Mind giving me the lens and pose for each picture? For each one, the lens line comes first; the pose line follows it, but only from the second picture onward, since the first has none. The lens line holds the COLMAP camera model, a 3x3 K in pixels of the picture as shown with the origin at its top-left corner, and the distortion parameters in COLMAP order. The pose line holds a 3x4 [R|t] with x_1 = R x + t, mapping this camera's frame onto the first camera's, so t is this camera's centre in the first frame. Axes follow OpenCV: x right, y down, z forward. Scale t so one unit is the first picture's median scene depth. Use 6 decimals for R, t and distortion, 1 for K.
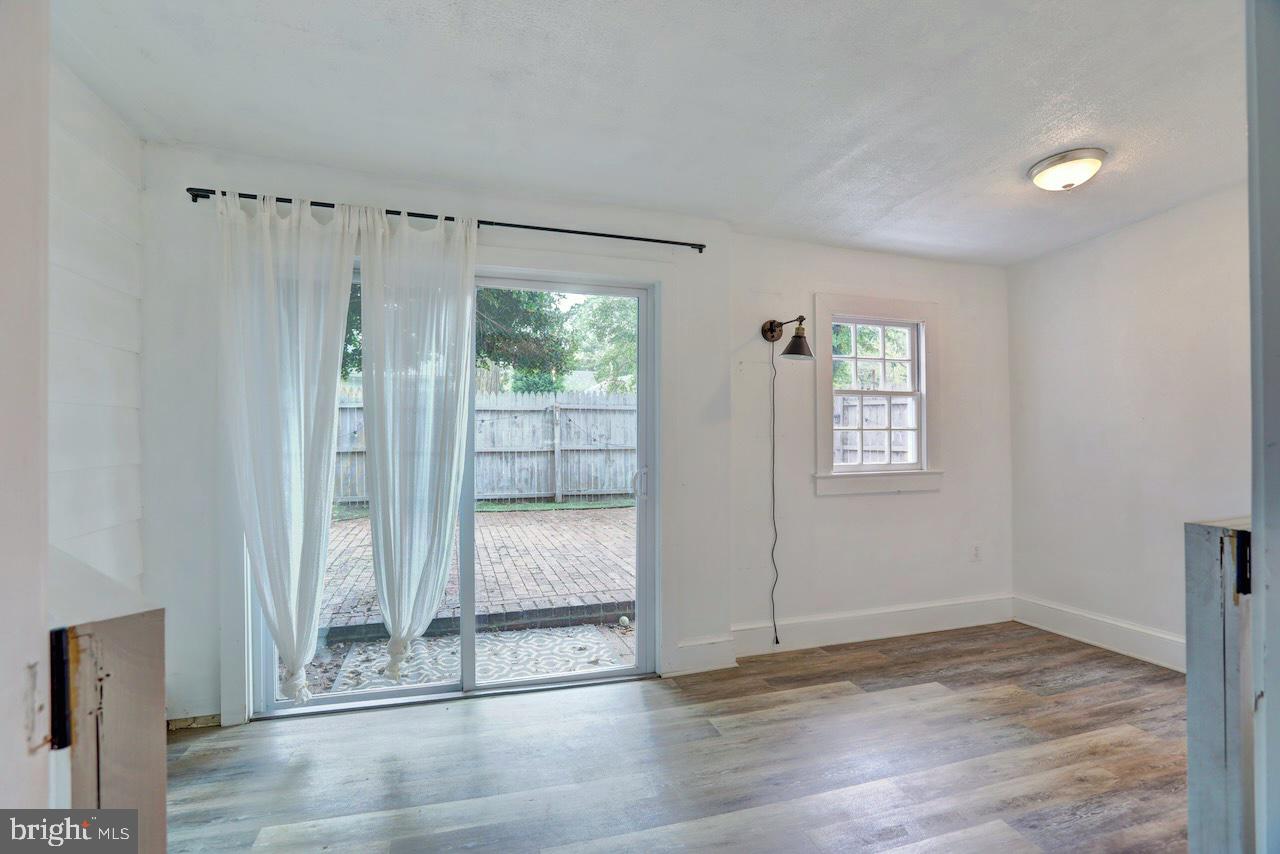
lens RADIAL K [[583.8, 0, 634.3], [0, 583.8, 425.5], [0, 0, 1]] dist [-0.082038, 0.036881]
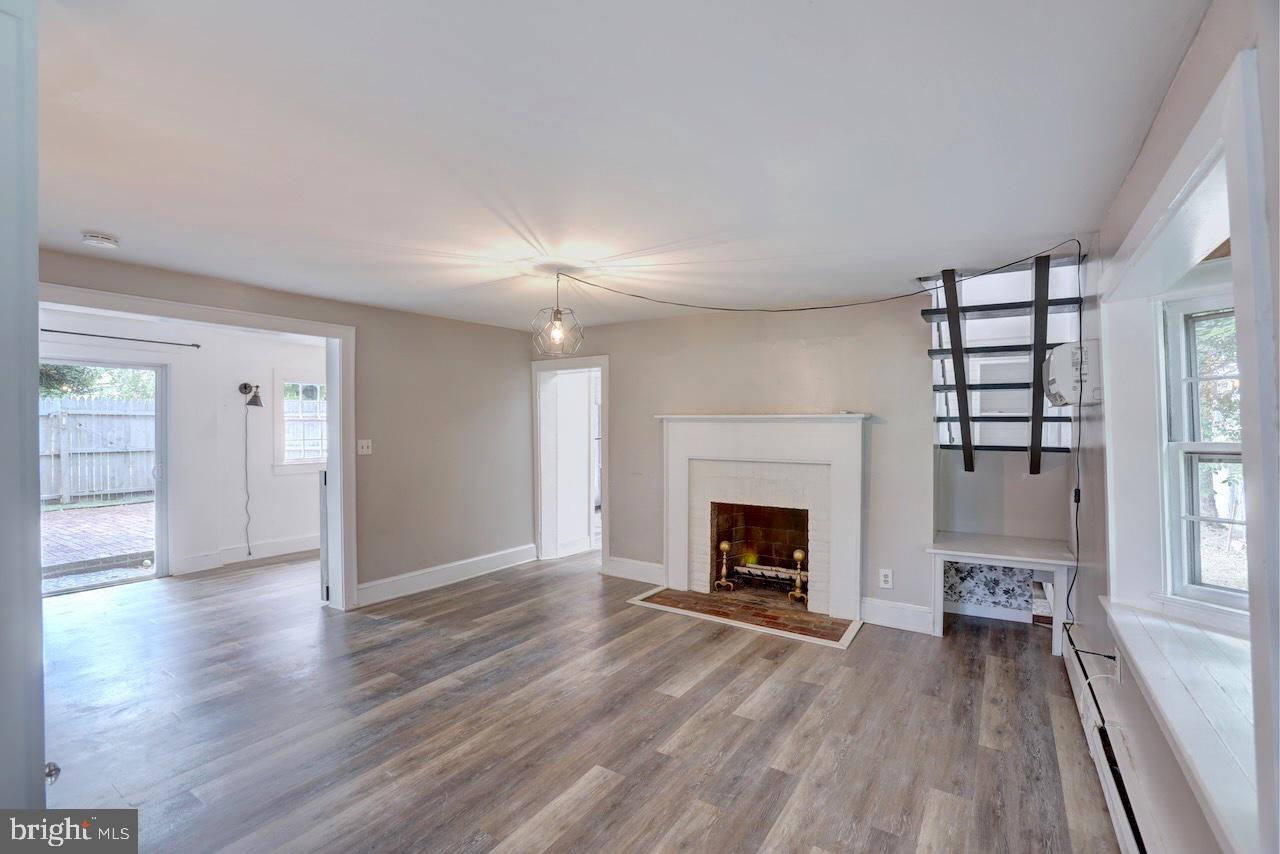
lens RADIAL K [[583.8, 0, 634.3], [0, 583.8, 425.5], [0, 0, 1]] dist [-0.082038, 0.036881]
pose [[0.764910, 0.000822, 0.644136, 0.015428], [-0.007586, 0.999941, 0.007732, -0.050883], [-0.644092, -0.010800, 0.764872, -0.907342]]
